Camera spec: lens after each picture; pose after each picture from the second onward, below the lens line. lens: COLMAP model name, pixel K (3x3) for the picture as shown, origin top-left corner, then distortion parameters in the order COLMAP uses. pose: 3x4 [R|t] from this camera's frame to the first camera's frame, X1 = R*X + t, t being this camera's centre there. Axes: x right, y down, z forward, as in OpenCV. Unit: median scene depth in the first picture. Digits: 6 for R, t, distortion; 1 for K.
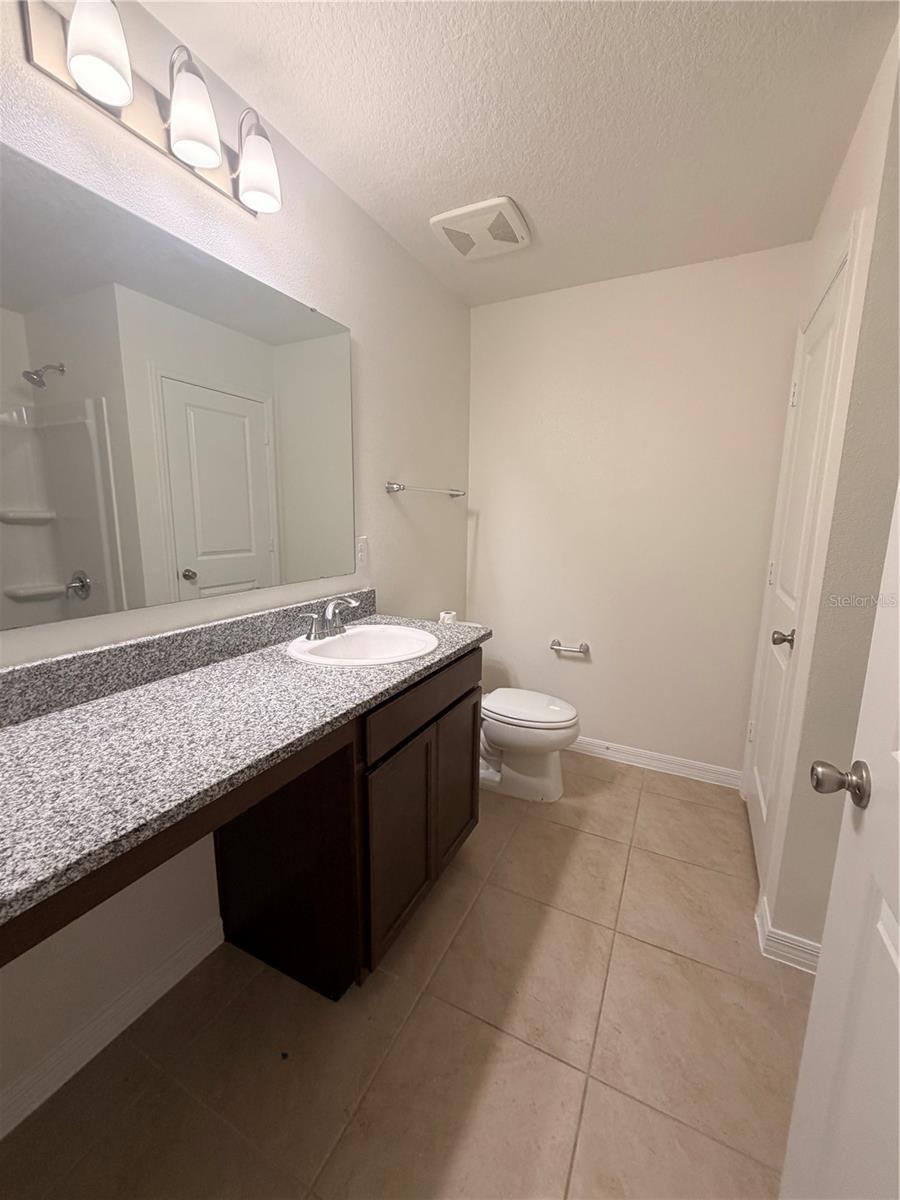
lens RADIAL K [[479.1, 0, 450.6], [0, 479.1, 598.0], [0, 0, 1]] dist [-0.001513, 0.000148]
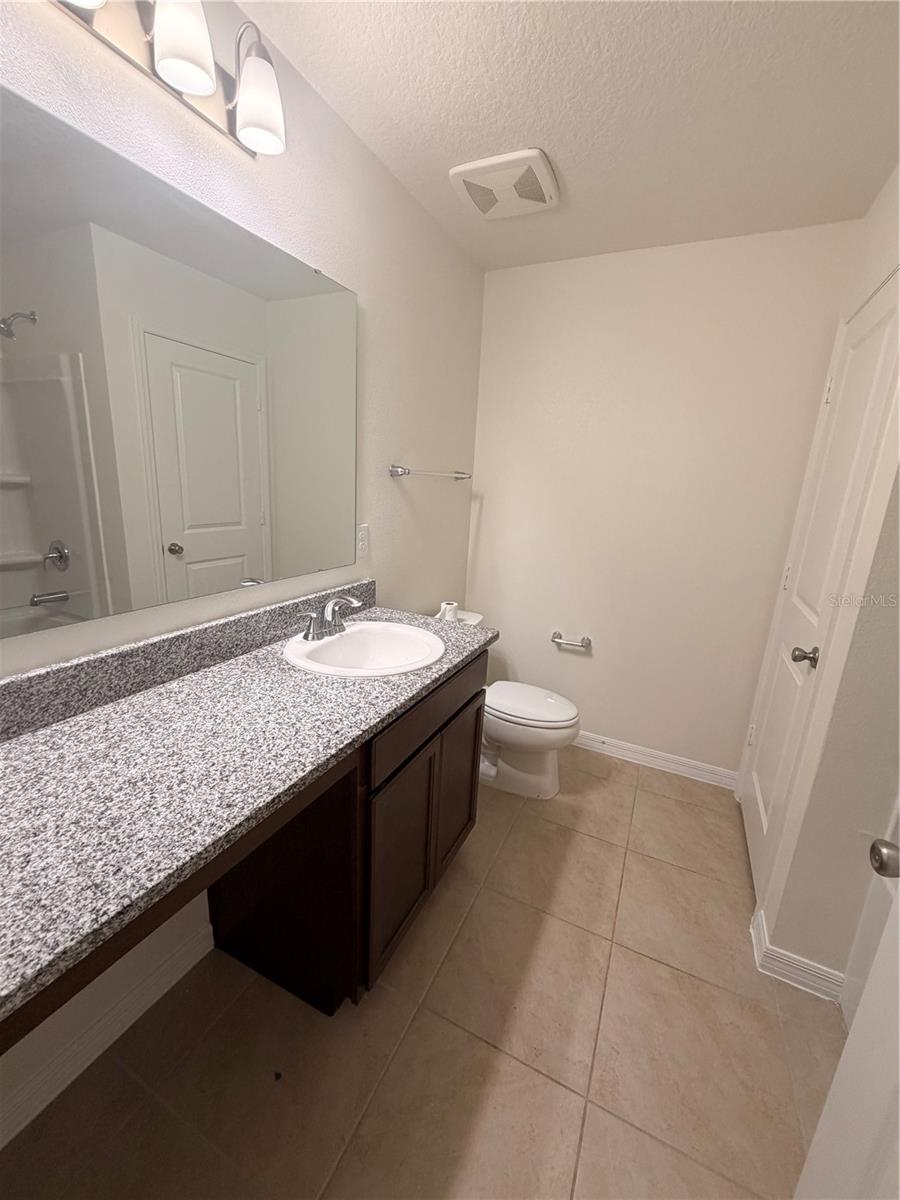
lens RADIAL K [[479.1, 0, 450.8], [0, 479.1, 599.3], [0, 0, 1]] dist [-0.001513, 0.000148]
pose [[0.999019, 0.036022, 0.025758, -0.101963], [-0.037738, 0.996863, 0.069576, -0.167705], [-0.023171, -0.070480, 0.997244, 0.164251]]
